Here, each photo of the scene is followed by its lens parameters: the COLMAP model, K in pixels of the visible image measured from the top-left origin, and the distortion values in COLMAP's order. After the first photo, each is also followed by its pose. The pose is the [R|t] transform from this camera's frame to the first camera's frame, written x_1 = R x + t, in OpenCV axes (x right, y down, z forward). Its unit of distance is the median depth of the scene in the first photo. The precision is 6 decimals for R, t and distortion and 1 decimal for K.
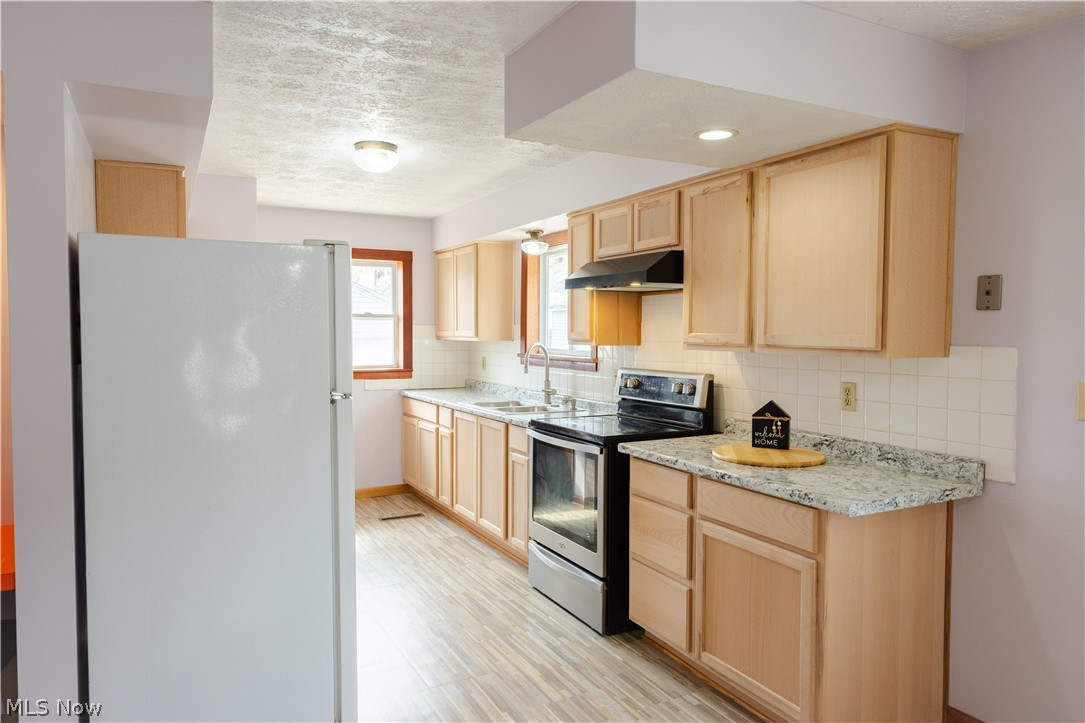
lens RADIAL K [[721.6, 0, 542.5], [0, 721.6, 358.4], [0, 0, 1]] dist [0.009057, -0.002338]
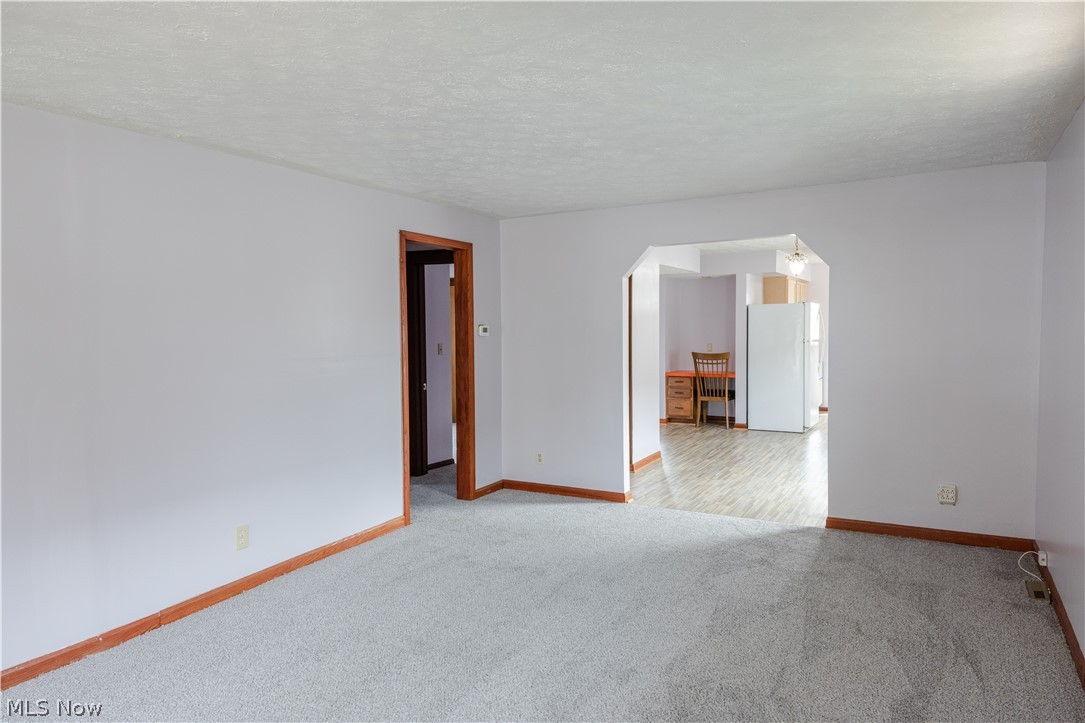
lens RADIAL K [[706.2, 0, 541.5], [0, 706.2, 358.5], [0, 0, 1]] dist [0.133473, -0.105292]
pose [[0.541106, 0.028405, -0.840475, 1.012420], [-0.020787, 0.999576, 0.020400, 0.044606], [0.840698, 0.006432, 0.541467, -1.051770]]
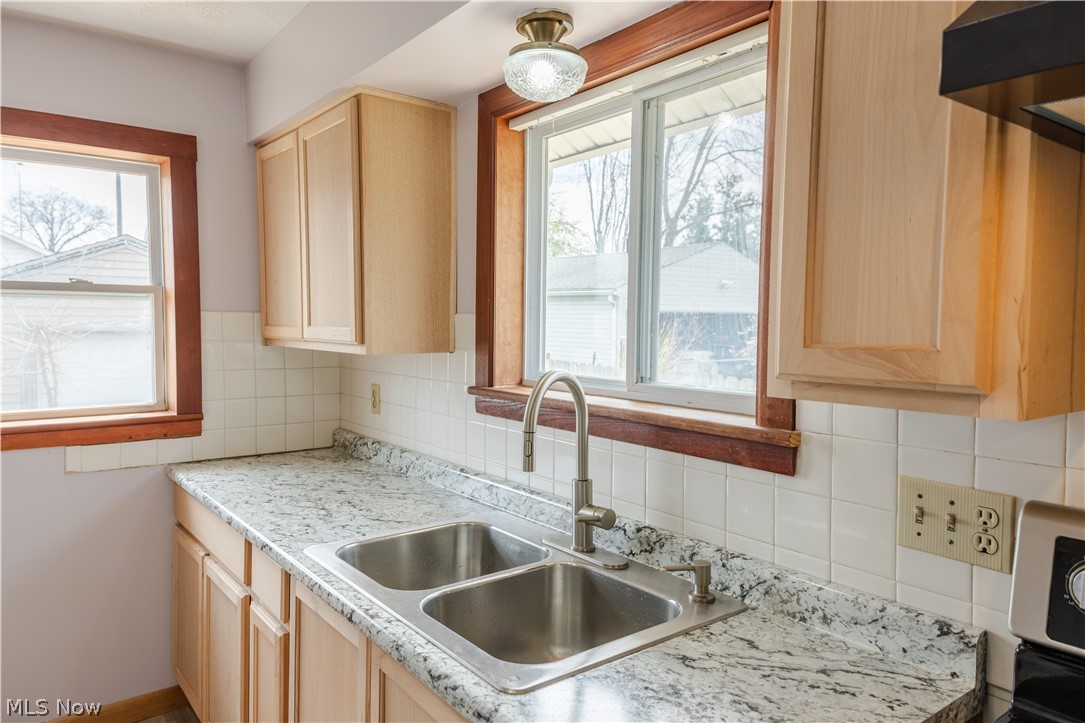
lens RADIAL K [[706.2, 0, 541.5], [0, 706.2, 358.5], [0, 0, 1]] dist [0.133473, -0.105292]
pose [[0.985201, -0.003966, 0.171357, -0.065899], [0.001177, 0.999865, 0.016375, -0.030204], [-0.171399, -0.015931, 0.985073, 0.652186]]
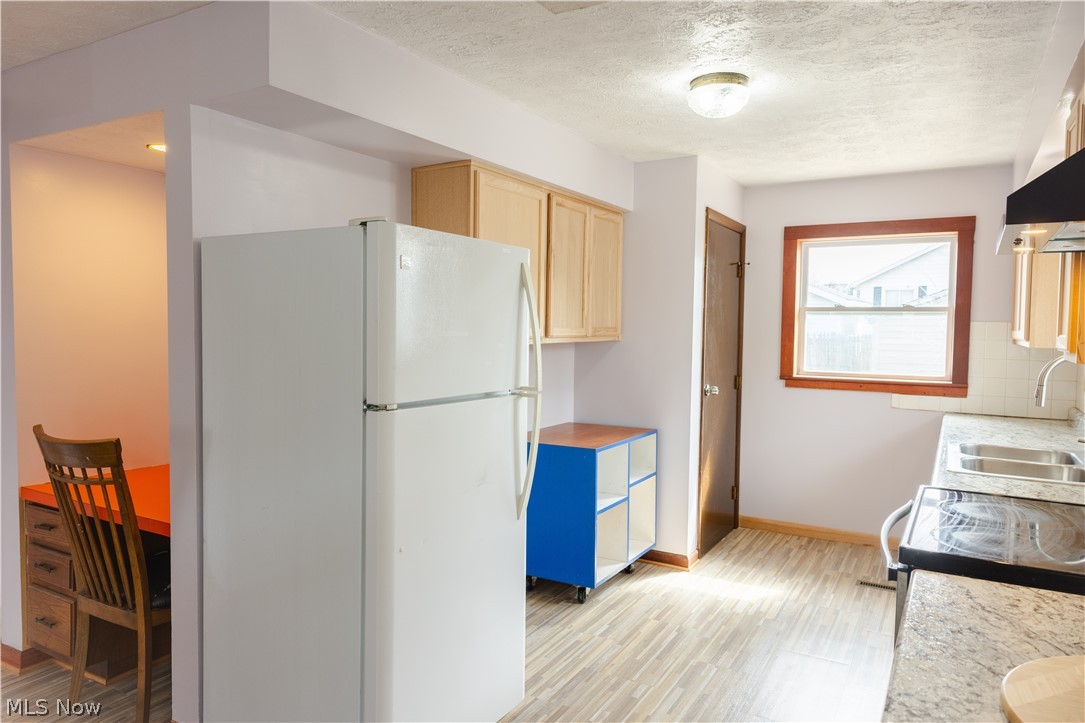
lens RADIAL K [[721.6, 0, 542.5], [0, 721.6, 358.4], [0, 0, 1]] dist [0.009057, -0.002338]
pose [[0.528427, 0.045370, -0.847765, 0.236163], [-0.041880, 0.998748, 0.027345, -0.015277], [0.847945, 0.021054, 0.529666, 0.335025]]
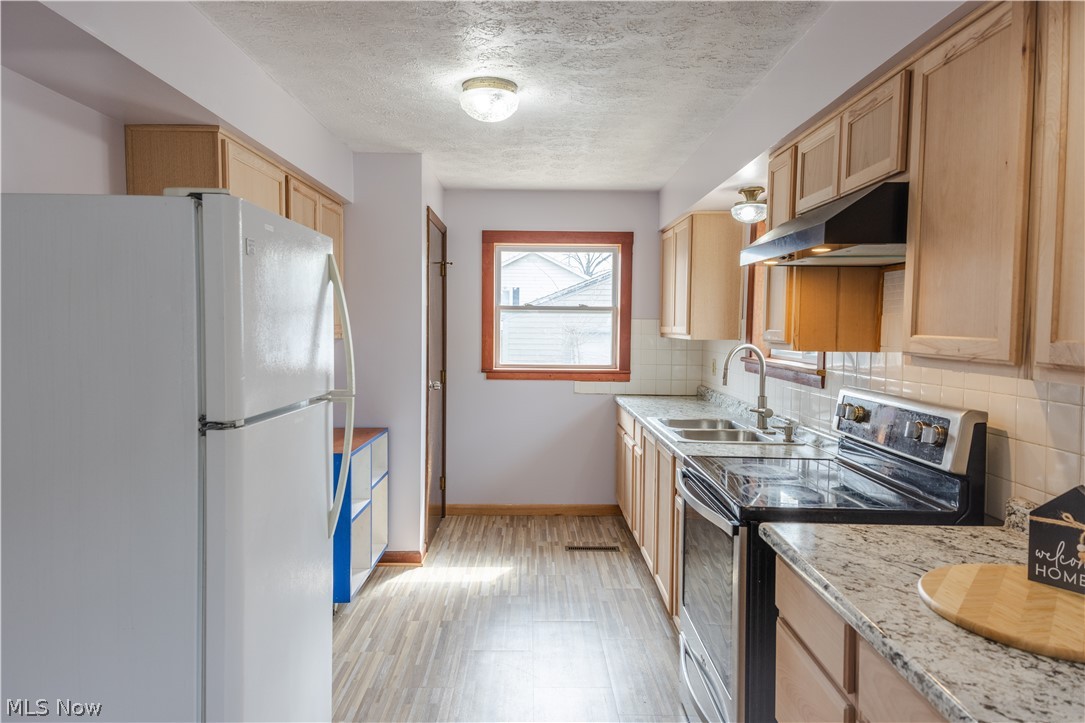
lens RADIAL K [[706.2, 0, 541.5], [0, 706.2, 358.5], [0, 0, 1]] dist [0.133473, -0.105292]
pose [[0.887655, 0.029815, -0.459544, 0.132747], [-0.025580, 0.999554, 0.015439, -0.012134], [0.459799, -0.001949, 0.888021, 0.253053]]
